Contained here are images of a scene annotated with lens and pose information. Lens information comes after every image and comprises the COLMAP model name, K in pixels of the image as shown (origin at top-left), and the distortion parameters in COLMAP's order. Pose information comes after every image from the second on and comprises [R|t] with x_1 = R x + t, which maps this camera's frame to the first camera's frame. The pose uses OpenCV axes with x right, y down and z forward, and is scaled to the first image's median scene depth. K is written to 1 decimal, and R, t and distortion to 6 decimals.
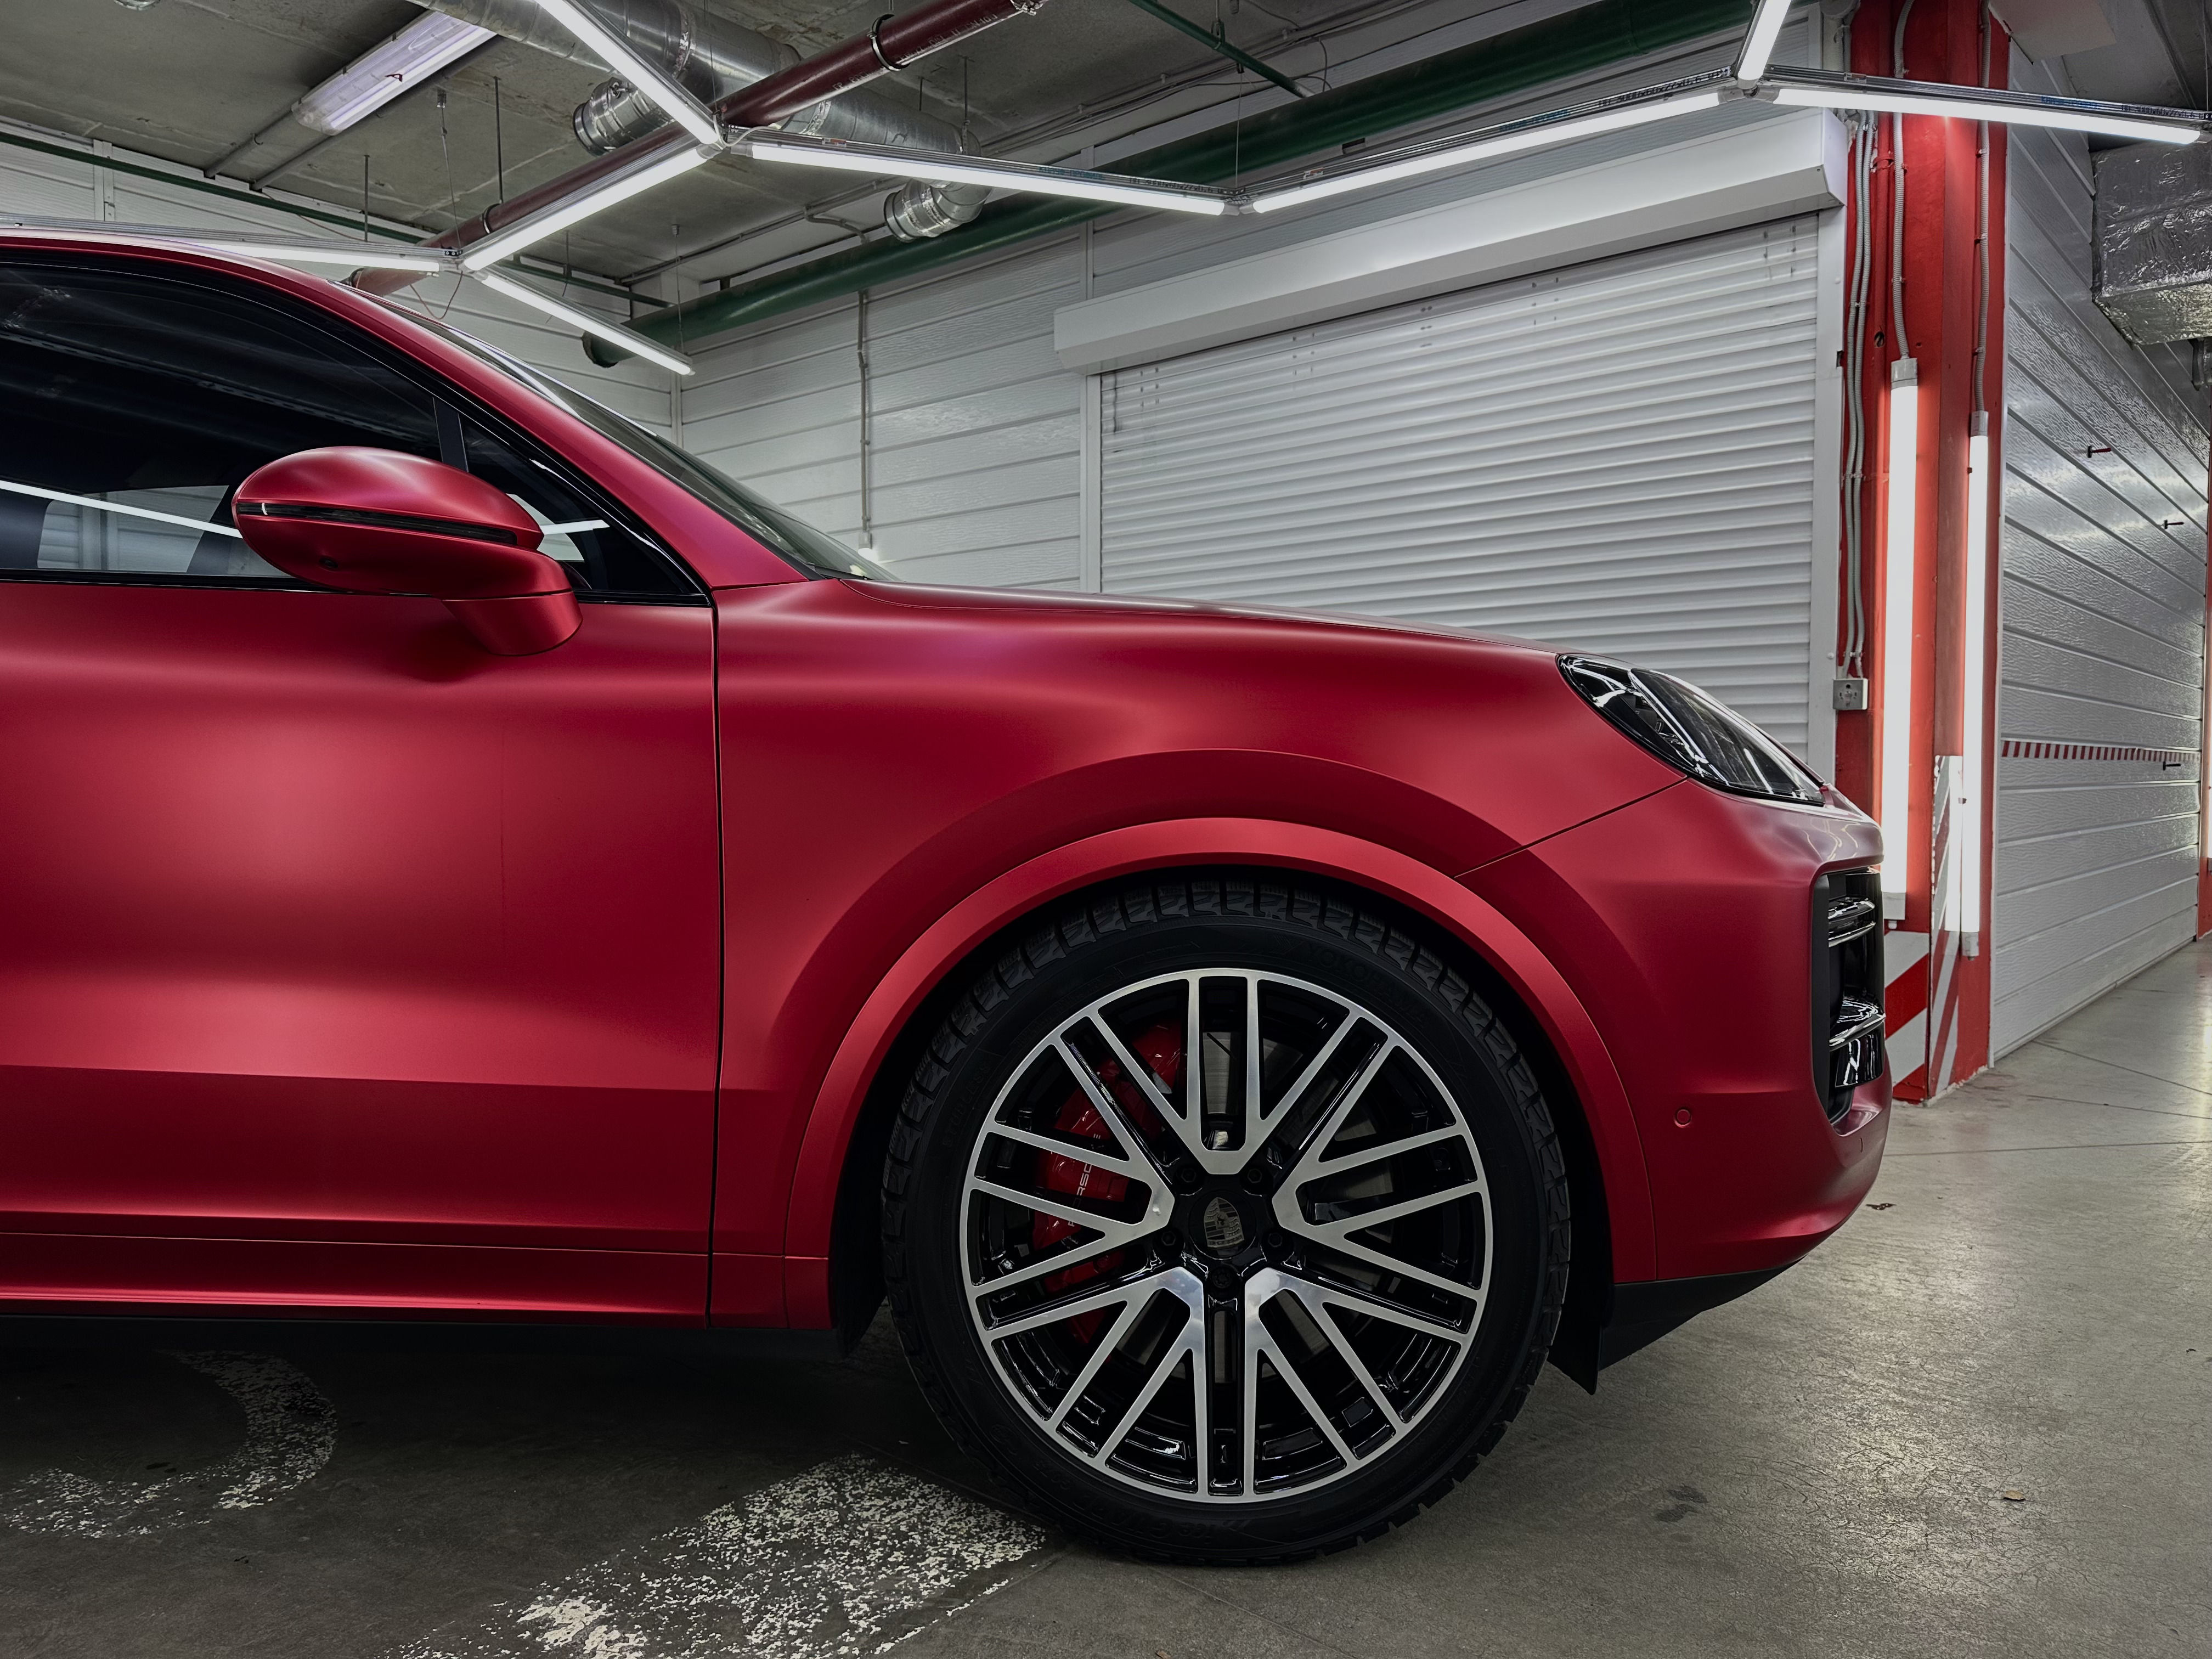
lens RADIAL K [[1574.4, 0, 1113.7], [0, 1574.4, 819.7], [0, 0, 1]] dist [0.044747, -0.041625]
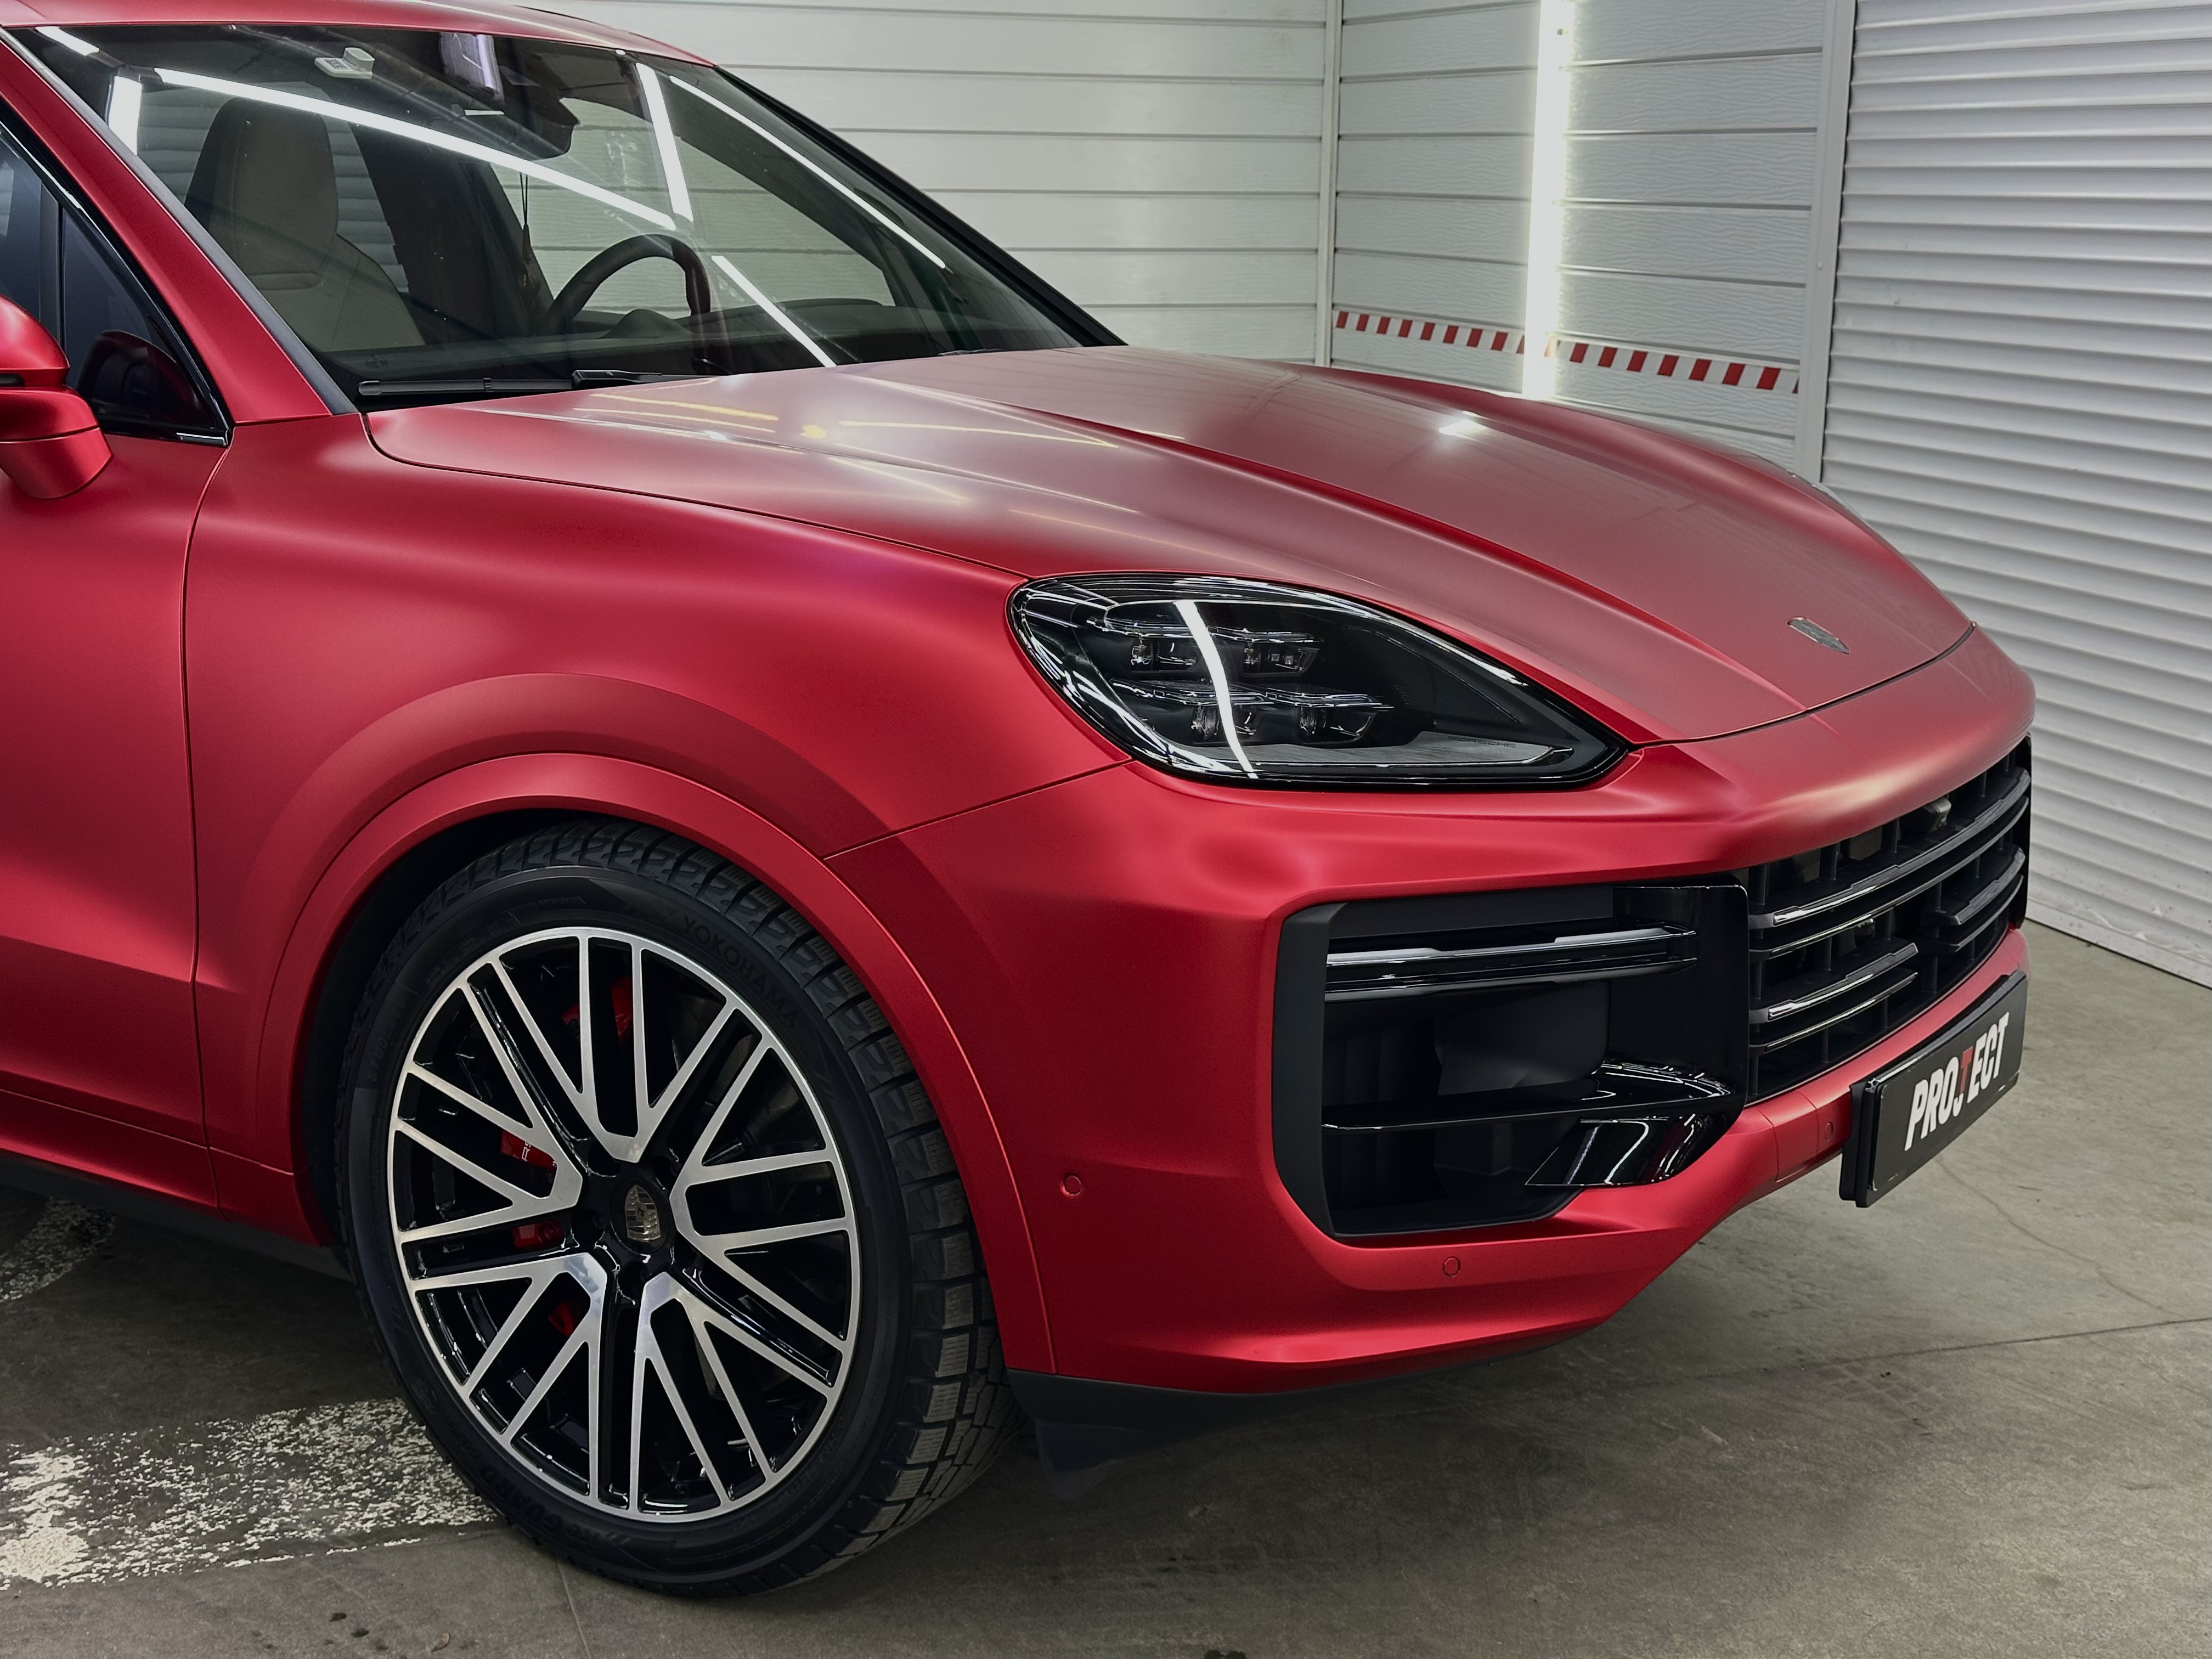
lens RADIAL K [[3107.9, 0, 1144.9], [0, 3107.9, 872.8], [0, 0, 1]] dist [0.077536, 0.000000]
pose [[0.866433, 0.123374, -0.483811, 1.132959], [-0.028805, 0.979728, 0.198250, -0.279275], [0.498462, -0.157834, 0.852422, -0.292971]]
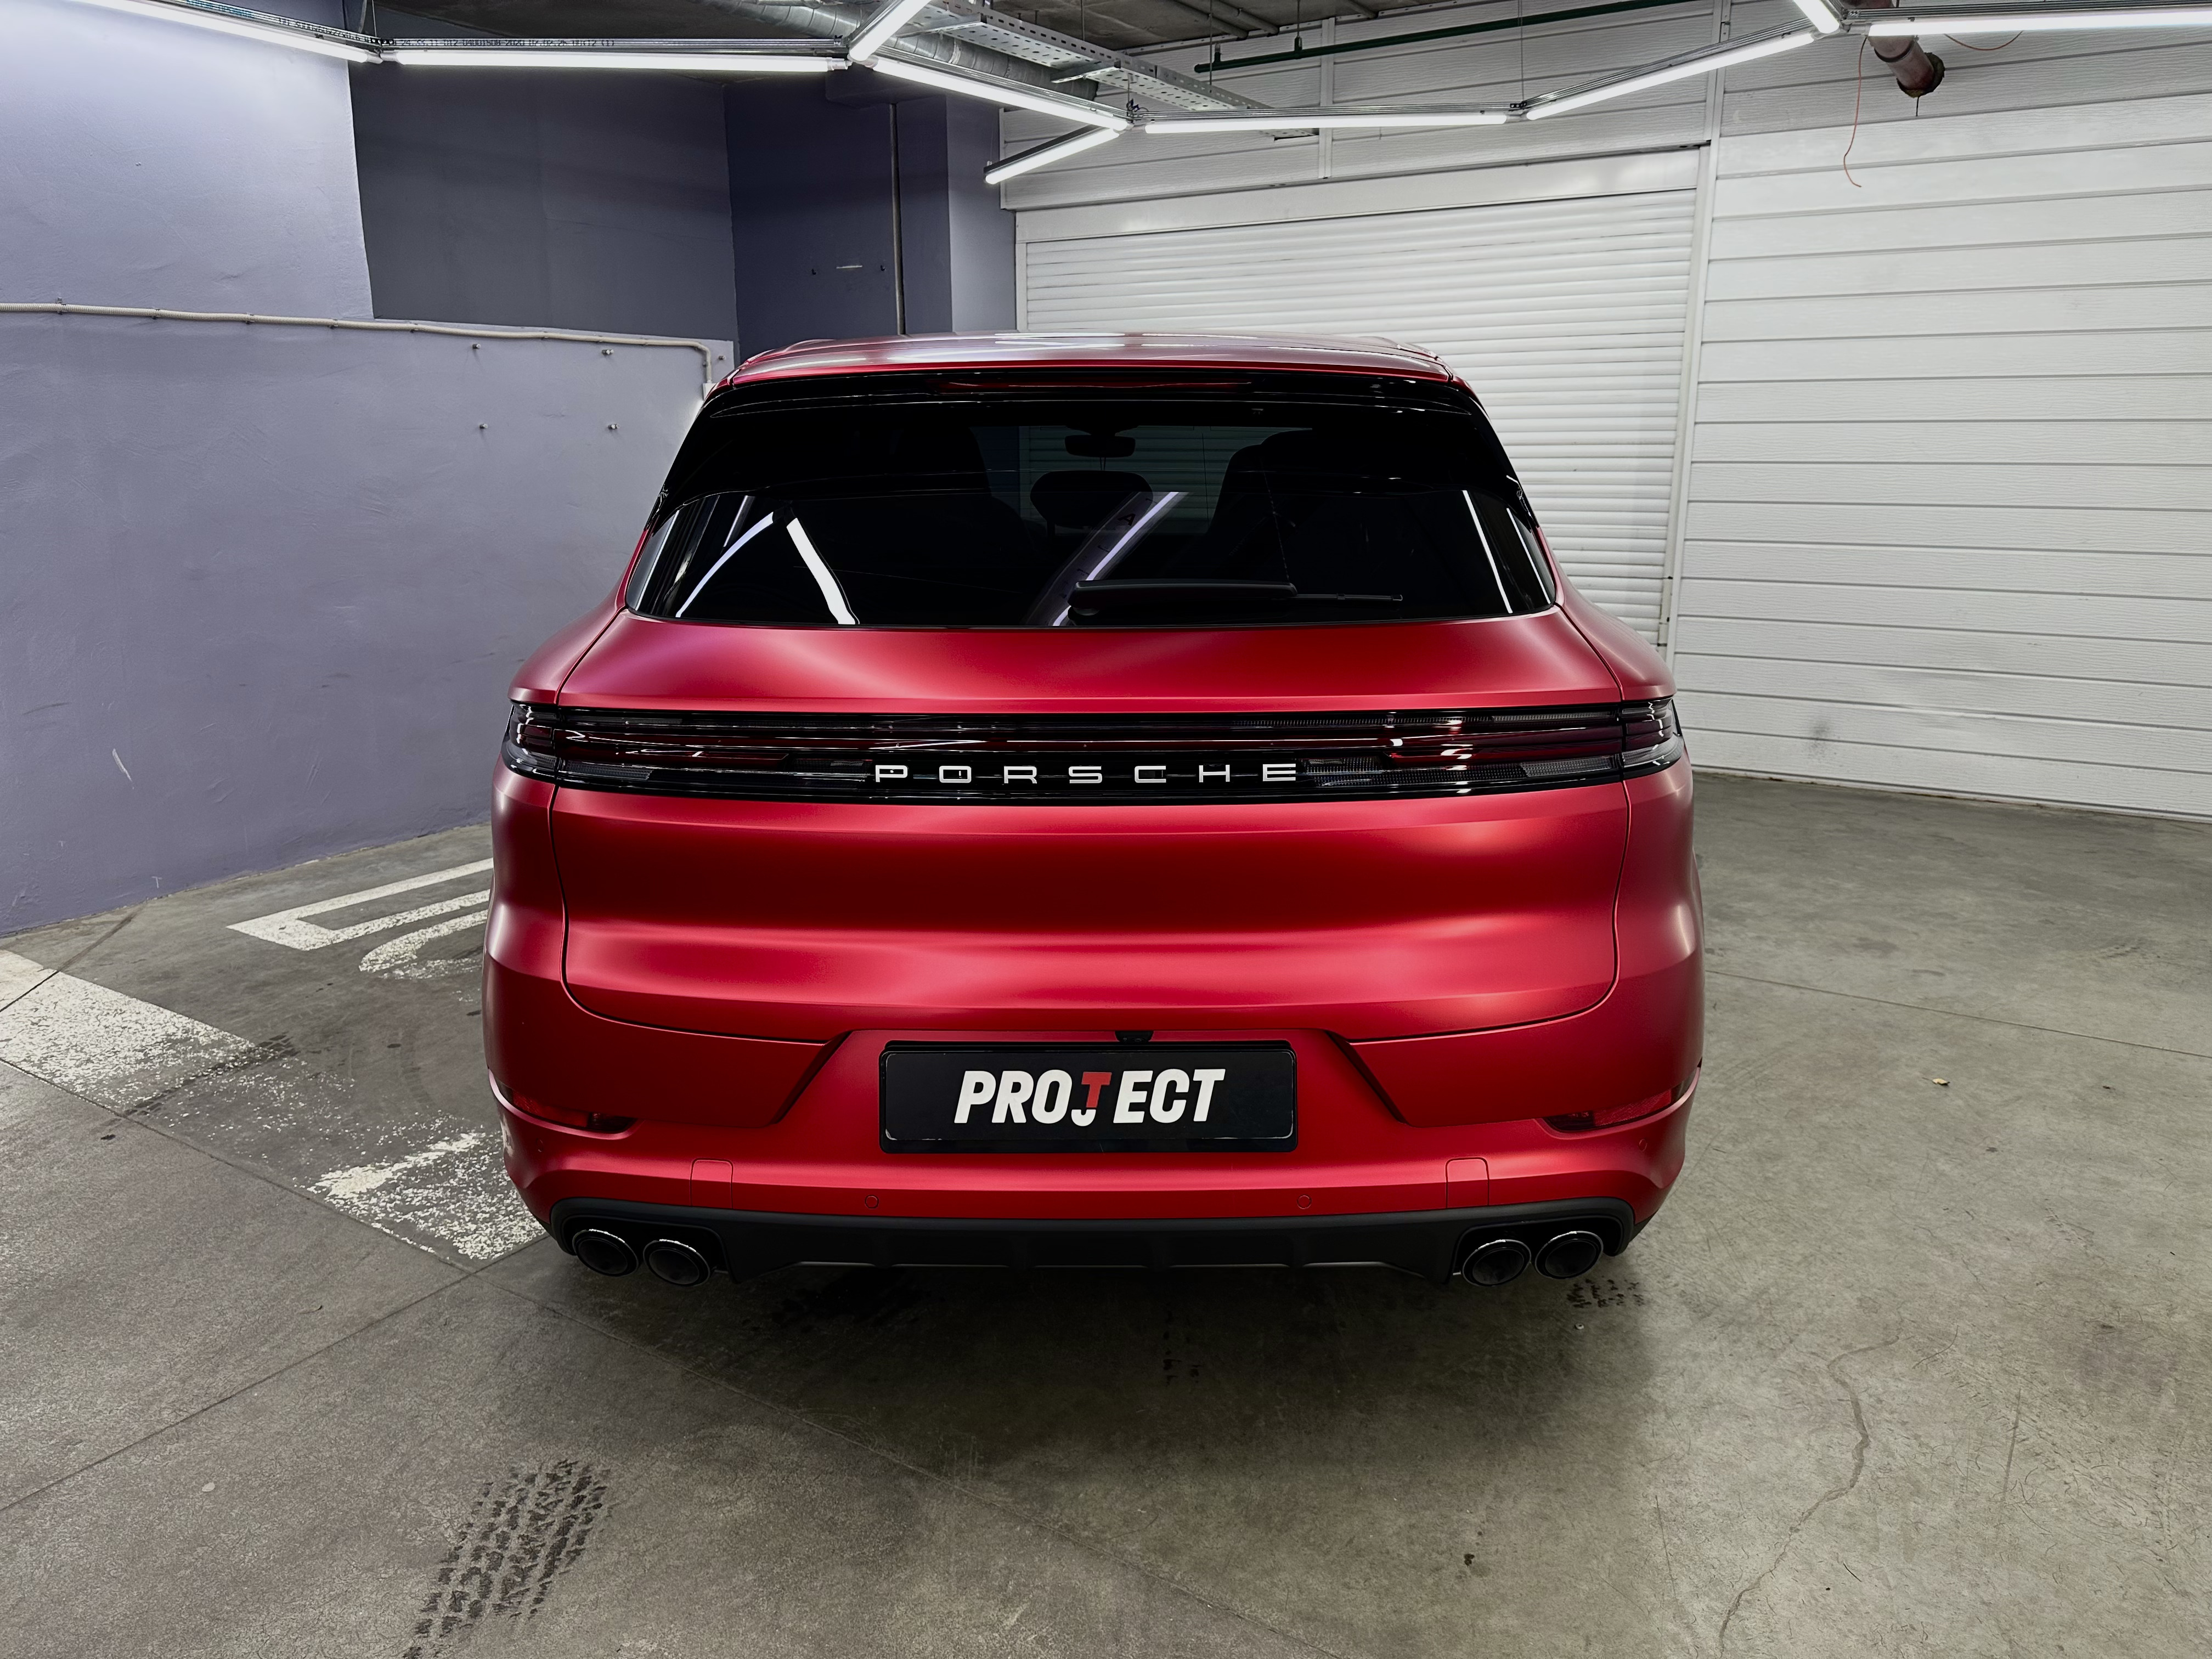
lens RADIAL K [[1574.4, 0, 1098.4], [0, 1574.4, 827.7], [0, 0, 1]] dist [0.044747, -0.041625]
pose [[0.133315, 0.241900, -0.961099, 1.483436], [-0.025587, 0.970272, 0.240660, -0.355594], [0.990743, -0.007492, 0.135541, 1.447541]]
